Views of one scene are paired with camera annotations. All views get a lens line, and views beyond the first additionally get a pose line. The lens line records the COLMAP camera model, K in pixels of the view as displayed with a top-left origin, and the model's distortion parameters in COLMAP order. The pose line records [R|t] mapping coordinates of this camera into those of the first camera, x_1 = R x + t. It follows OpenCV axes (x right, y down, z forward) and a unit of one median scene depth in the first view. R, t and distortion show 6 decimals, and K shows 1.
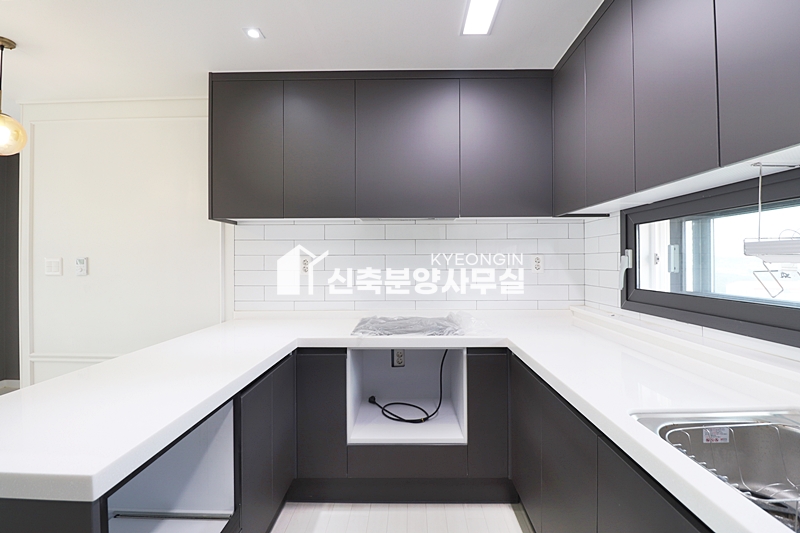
lens RADIAL K [[377.4, 0, 402.5], [0, 377.4, 264.1], [0, 0, 1]] dist [-0.011971, -0.000423]
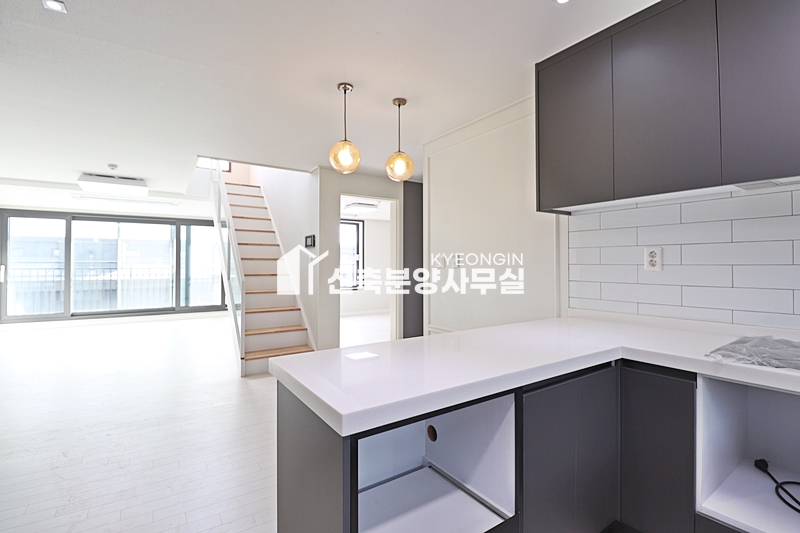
lens RADIAL K [[377.4, 0, 402.5], [0, 377.4, 264.1], [0, 0, 1]] dist [-0.011971, -0.000423]
pose [[0.575329, 0.002551, -0.817918, 0.102669], [-0.005299, 0.999986, -0.000609, 0.023756], [0.817905, 0.004684, 0.575334, 0.153582]]
